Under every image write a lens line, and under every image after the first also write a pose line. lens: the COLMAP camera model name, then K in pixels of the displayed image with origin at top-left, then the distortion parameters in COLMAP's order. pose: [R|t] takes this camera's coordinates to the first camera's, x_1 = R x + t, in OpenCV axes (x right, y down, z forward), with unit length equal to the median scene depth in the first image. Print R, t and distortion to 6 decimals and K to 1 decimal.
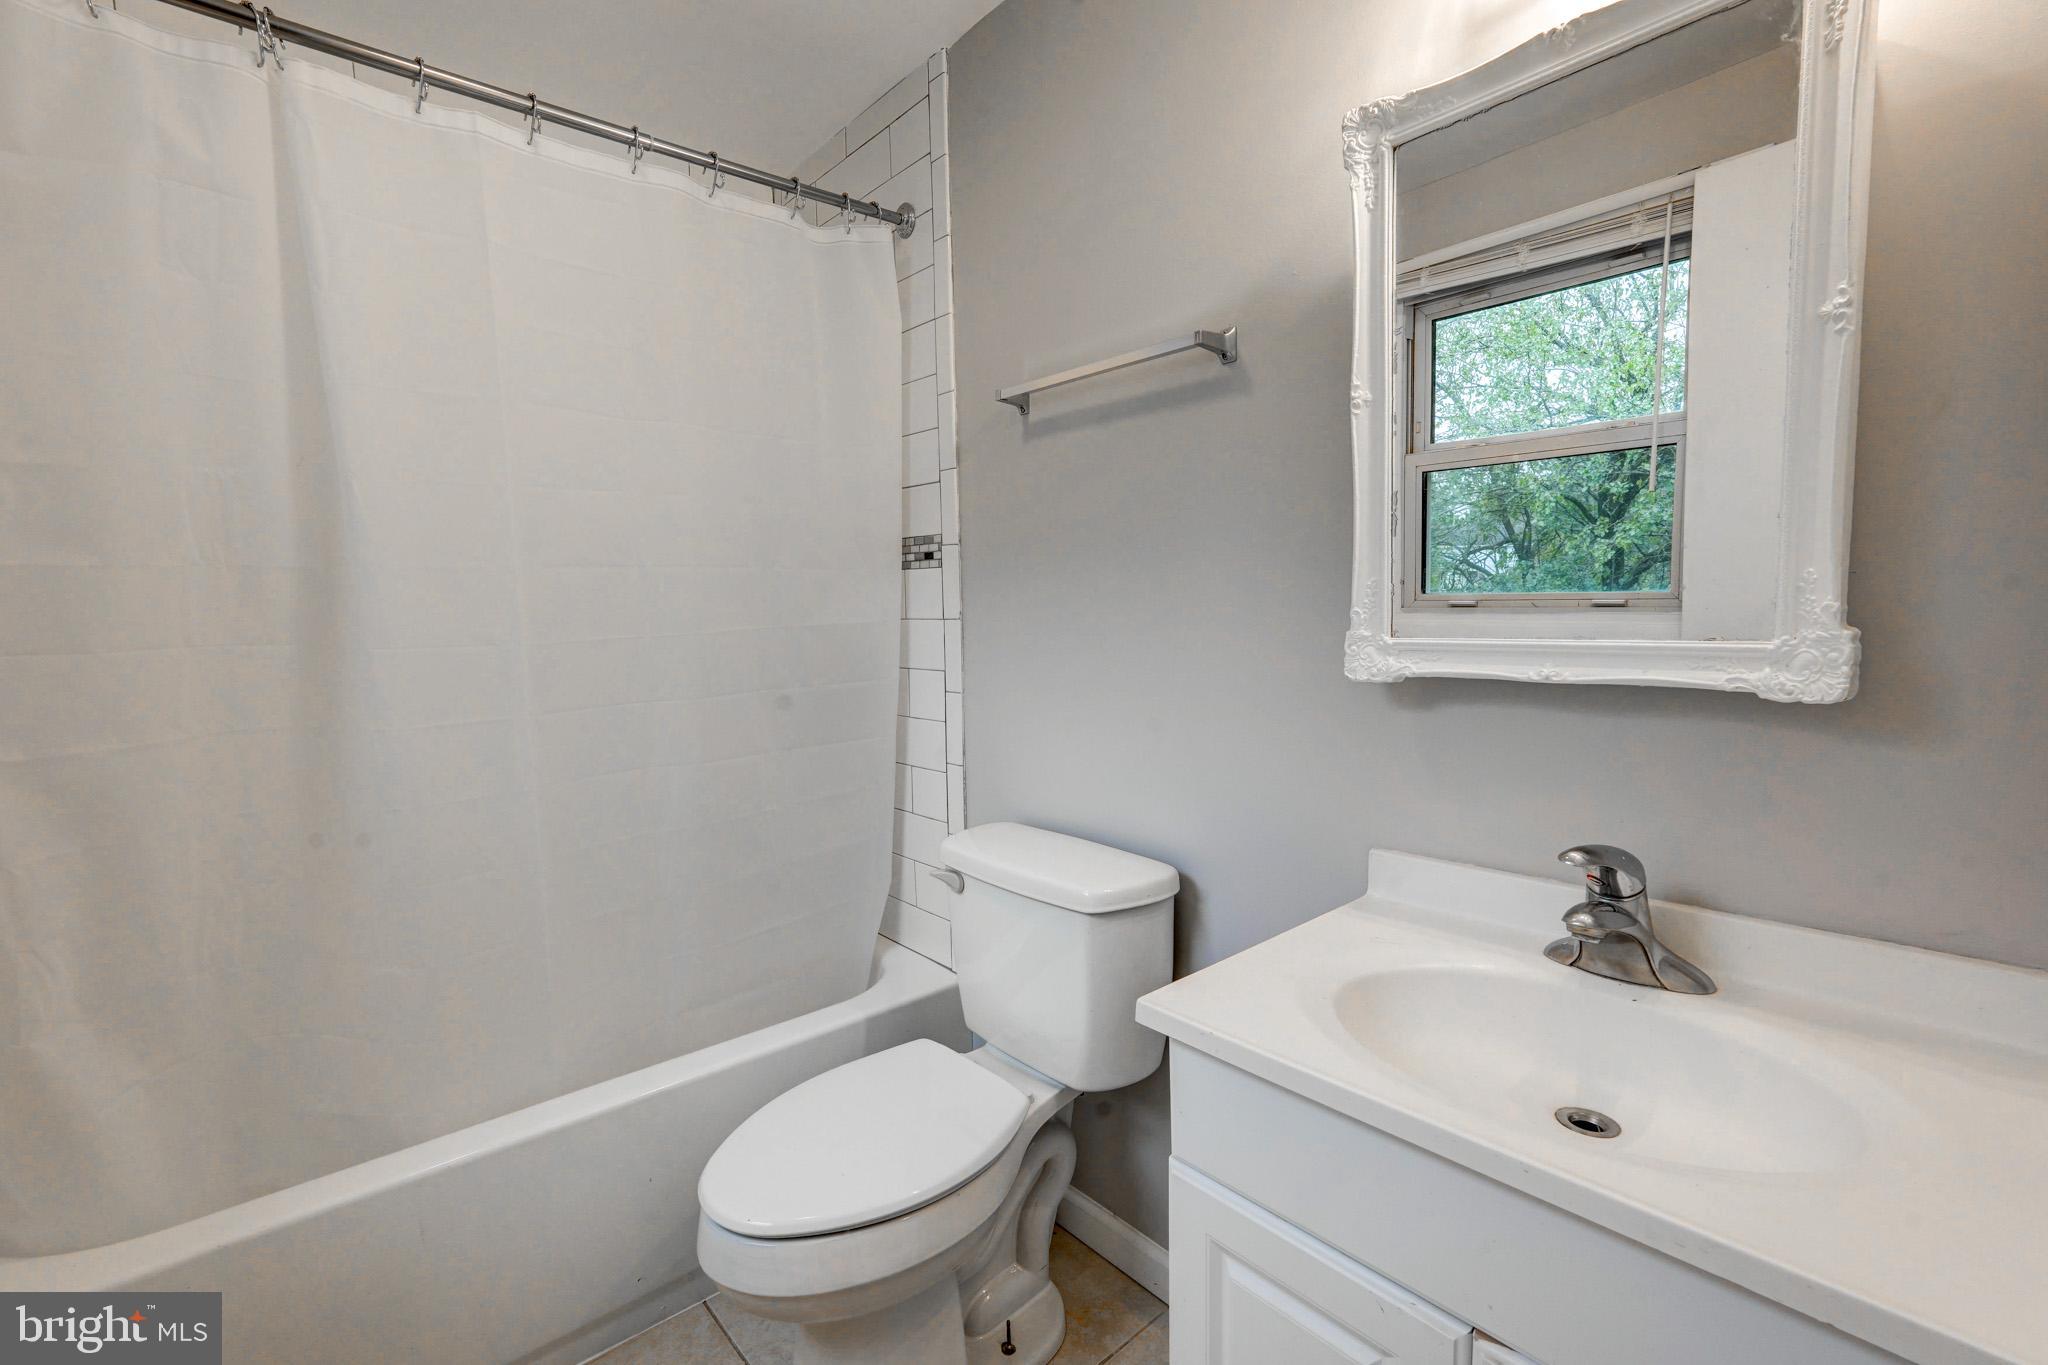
lens RADIAL K [[897.0, 0, 1037.4], [0, 897.0, 682.0], [0, 0, 1]] dist [-0.014140, 0.007159]
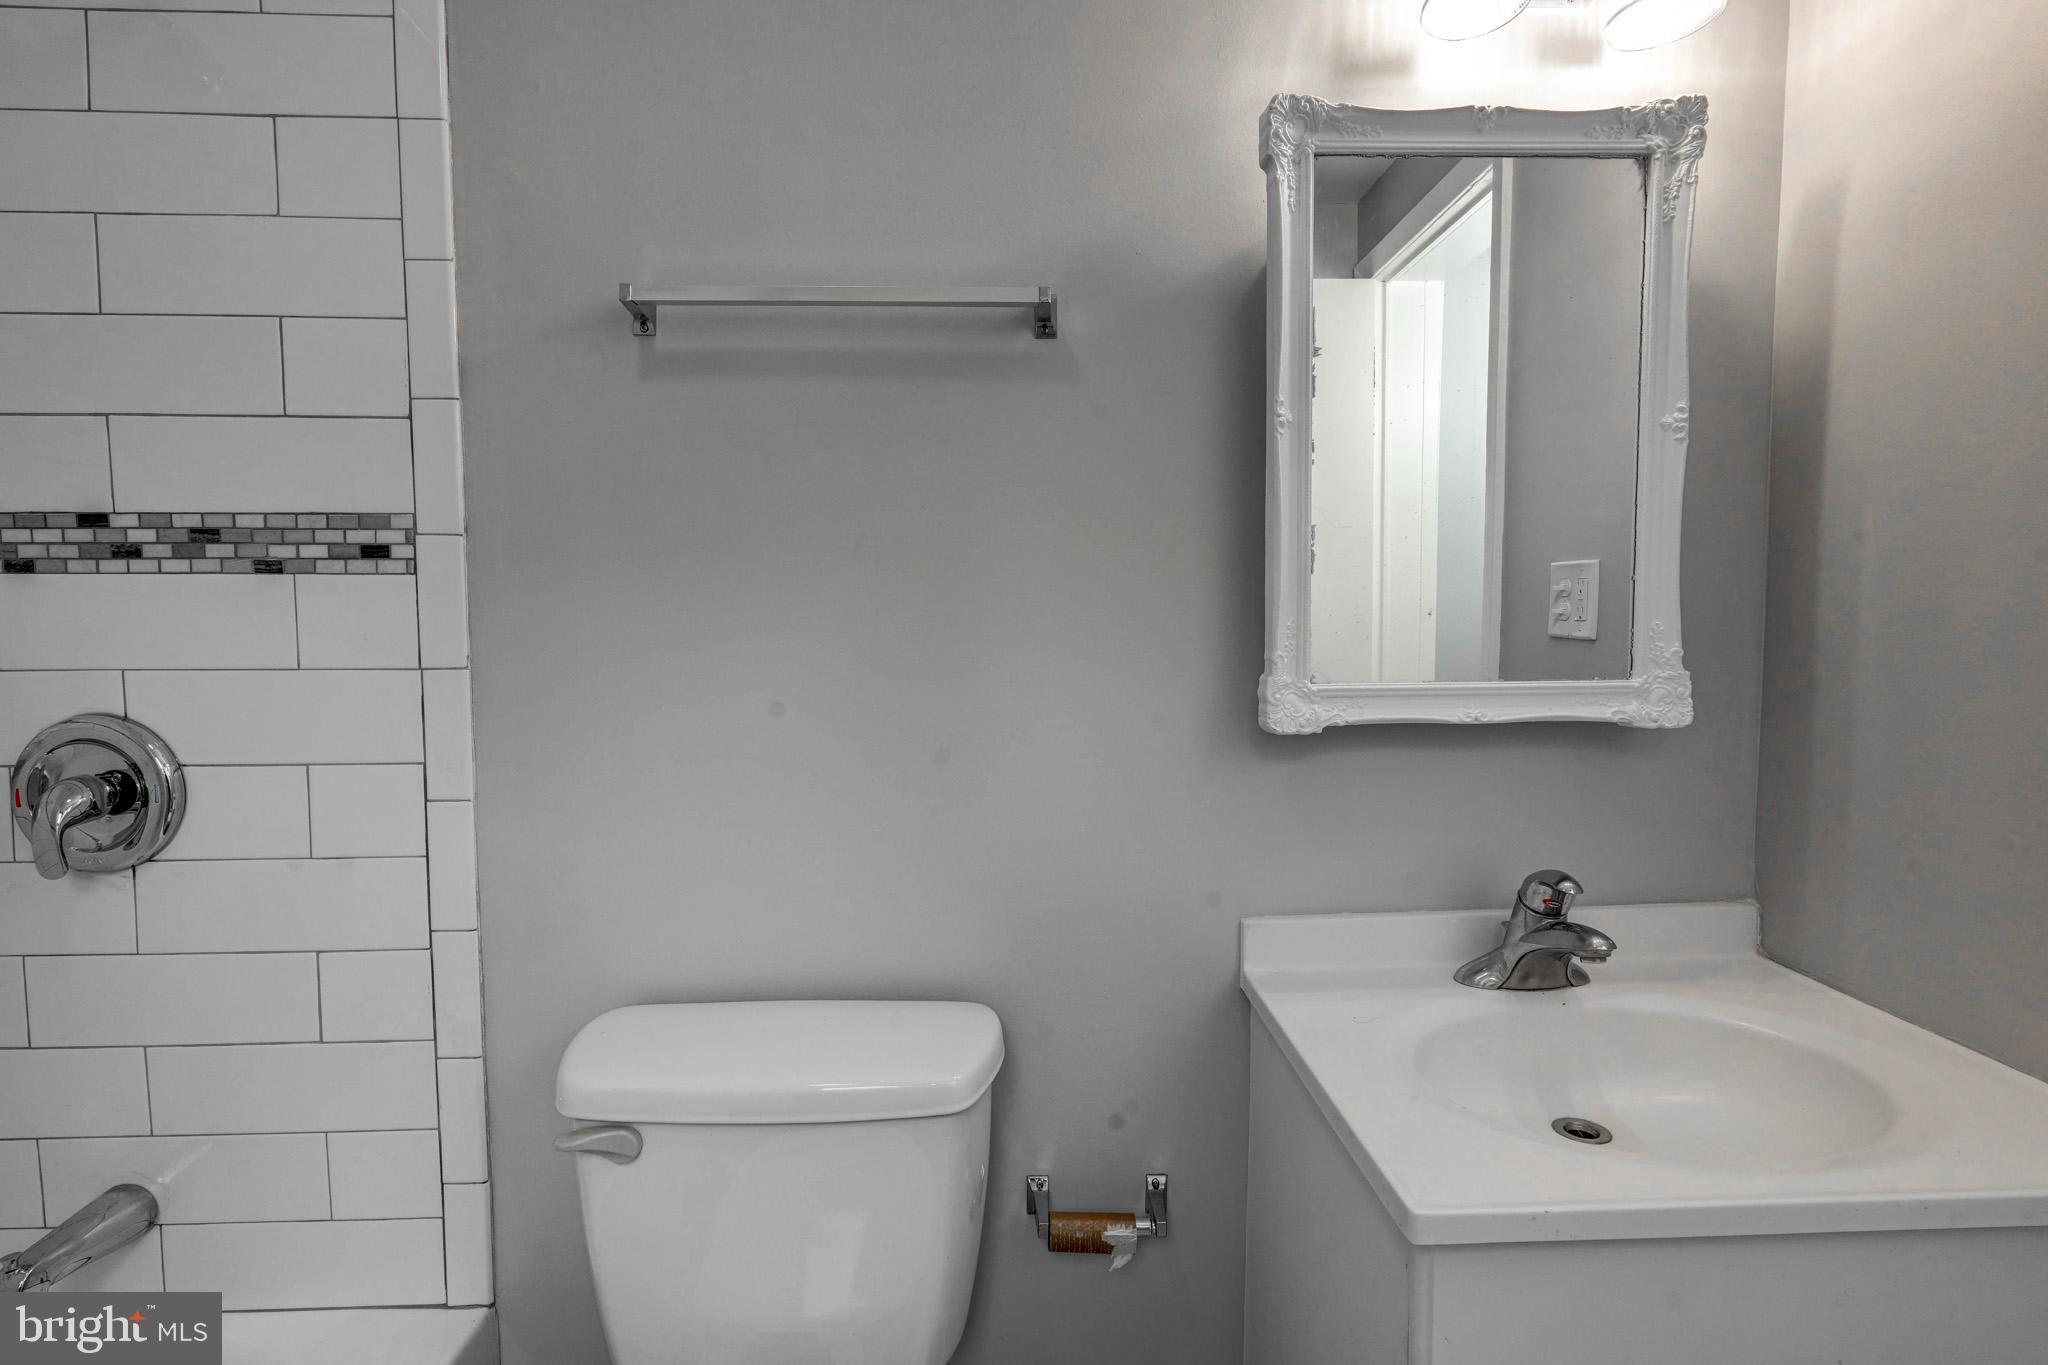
lens RADIAL K [[903.1, 0, 1017.6], [0, 903.1, 692.3], [0, 0, 1]] dist [-0.017926, 0.009731]
pose [[0.640335, -0.028499, 0.767567, -0.520038], [0.059418, 0.998155, -0.012508, -0.048868], [-0.765794, 0.053616, 0.640847, 0.660577]]
